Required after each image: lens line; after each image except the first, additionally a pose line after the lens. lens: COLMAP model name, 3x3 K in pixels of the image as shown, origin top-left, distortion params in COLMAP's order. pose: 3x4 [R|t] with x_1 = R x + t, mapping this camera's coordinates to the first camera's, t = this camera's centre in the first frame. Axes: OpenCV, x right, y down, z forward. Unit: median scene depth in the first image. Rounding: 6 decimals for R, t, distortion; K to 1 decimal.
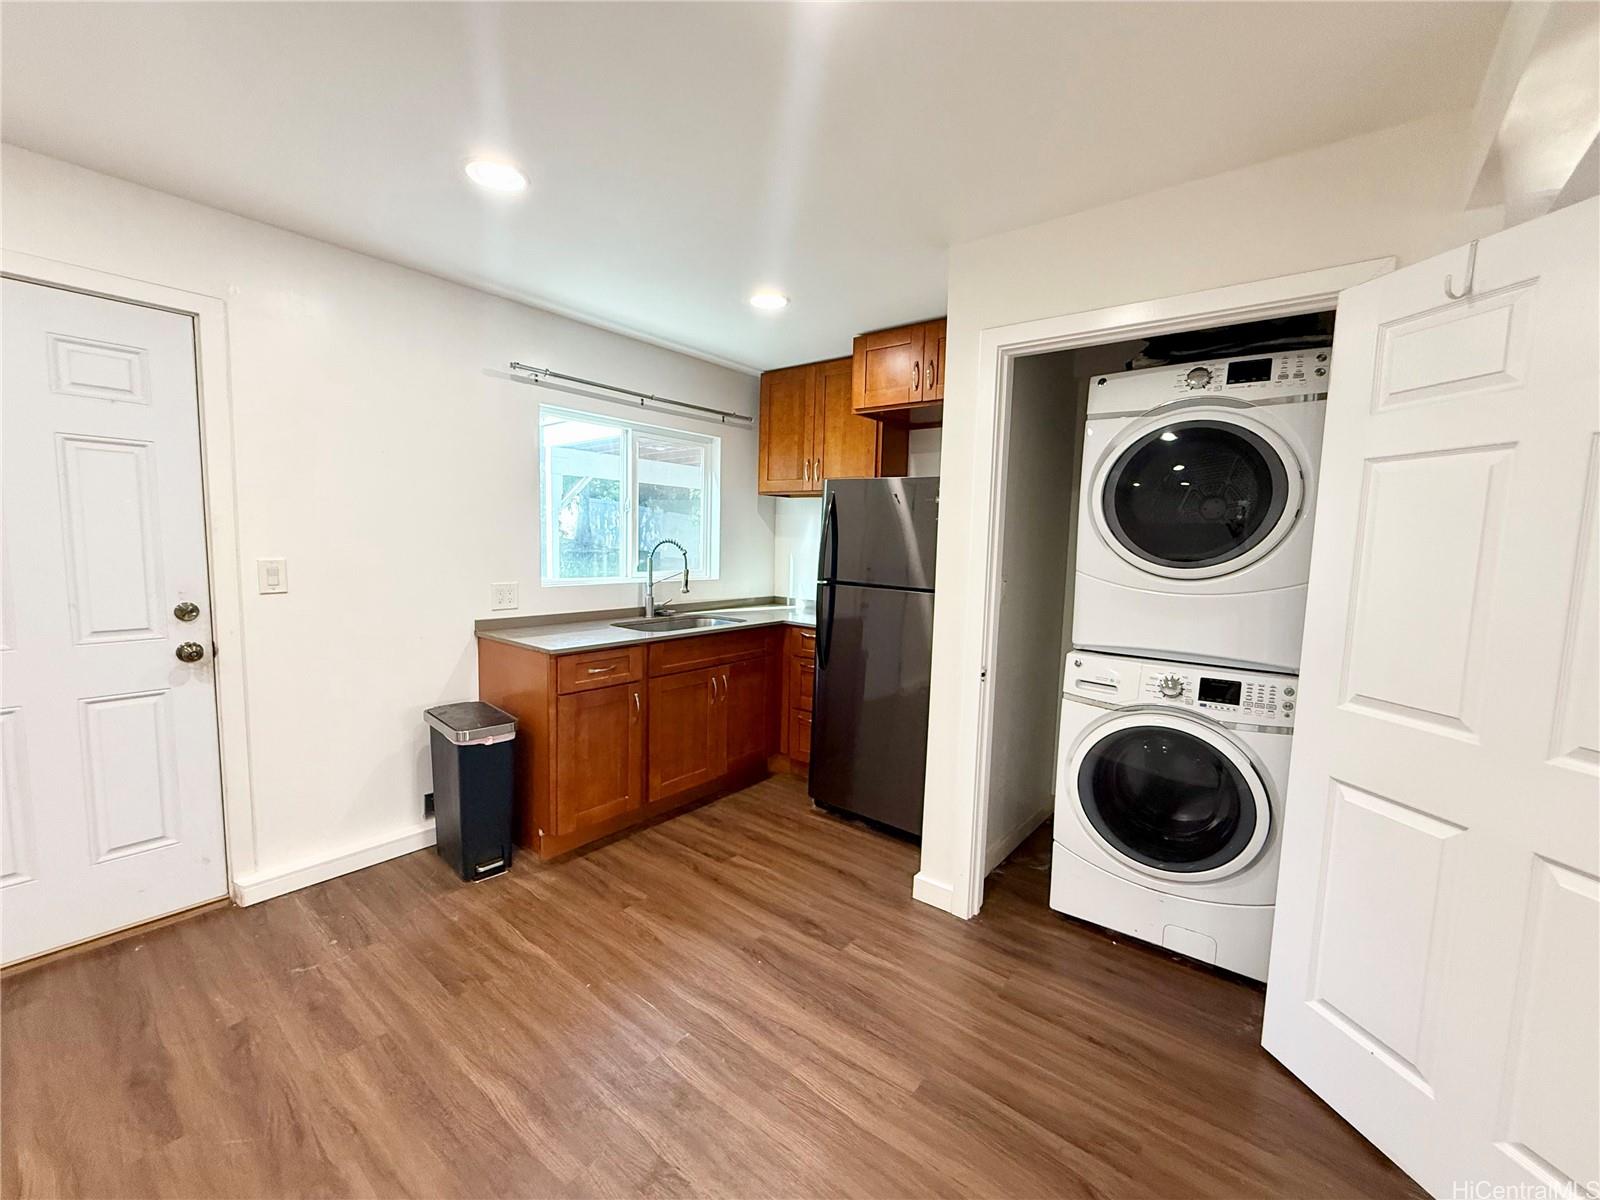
lens RADIAL K [[640.1, 0, 803.8], [0, 640.1, 598.0], [0, 0, 1]] dist [0.002507, 0.000513]
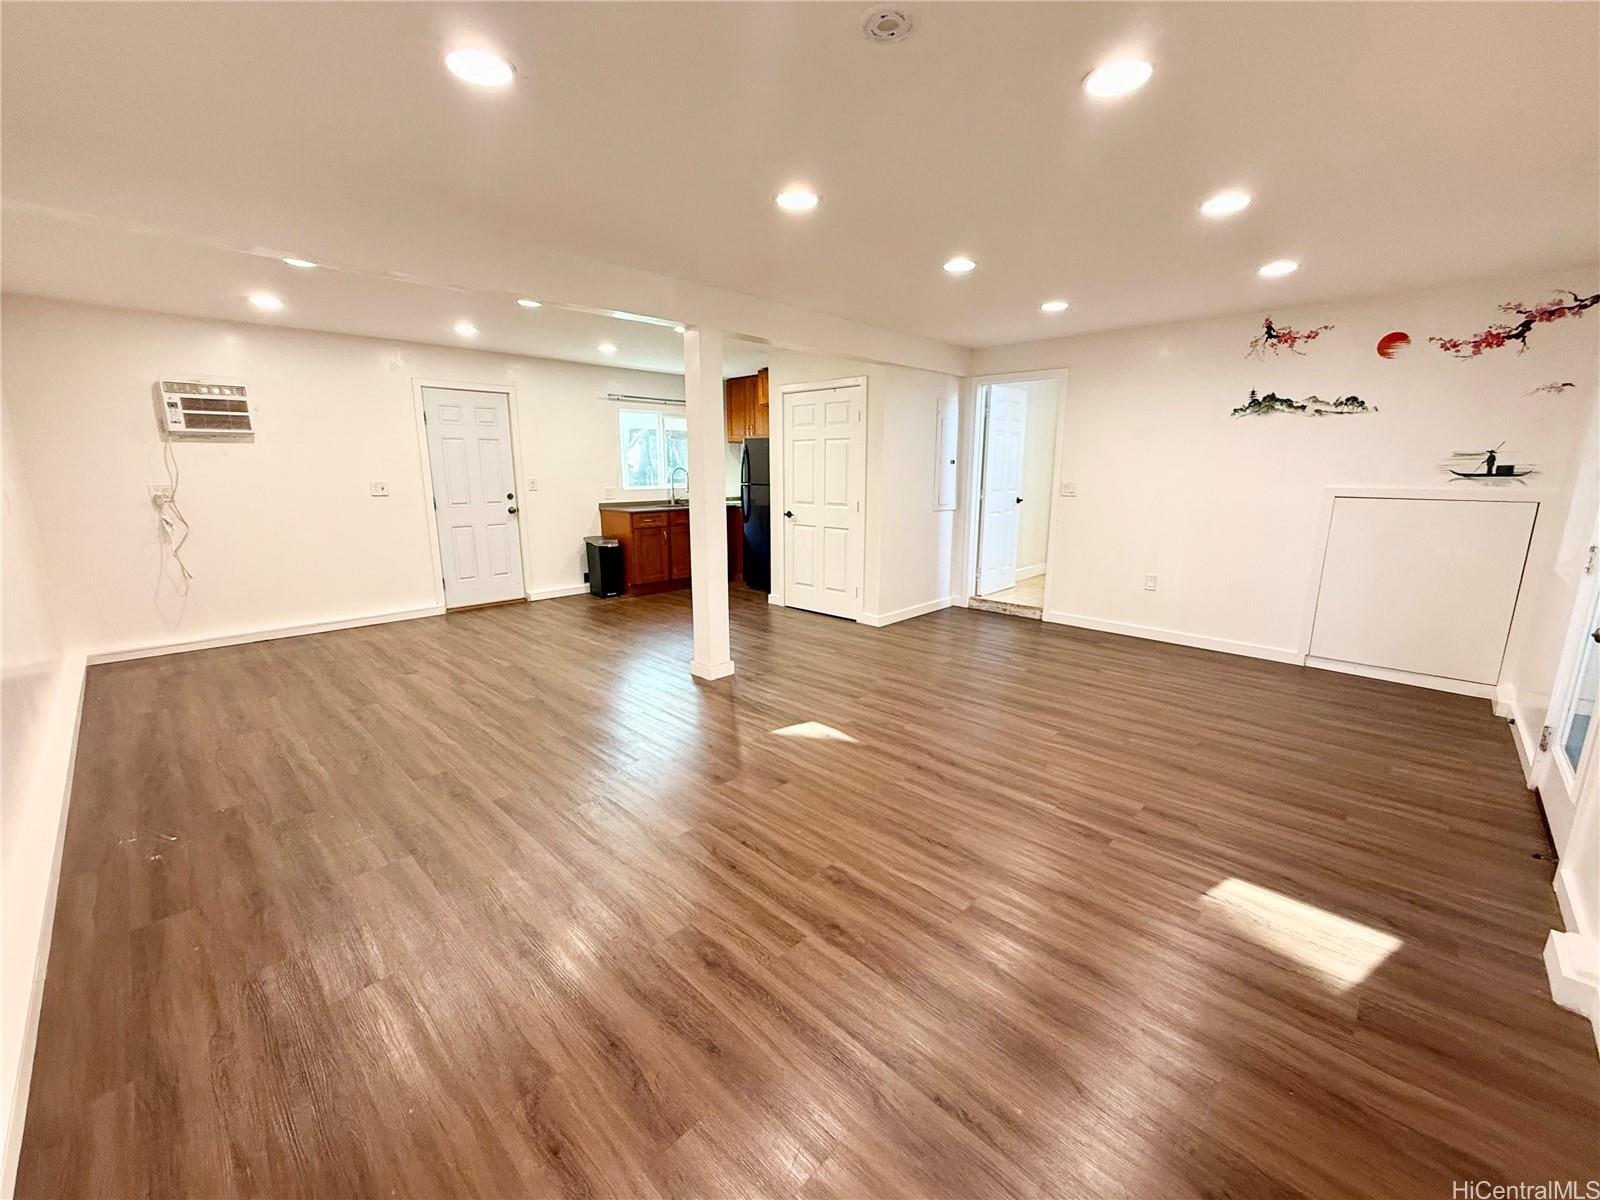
lens RADIAL K [[640.1, 0, 800.6], [0, 640.1, 606.6], [0, 0, 1]] dist [0.002507, 0.000513]
pose [[0.994503, -0.003906, -0.104637, 0.516052], [0.016566, 0.992587, 0.120398, 0.149246], [0.103391, -0.121470, 0.987196, -1.411556]]
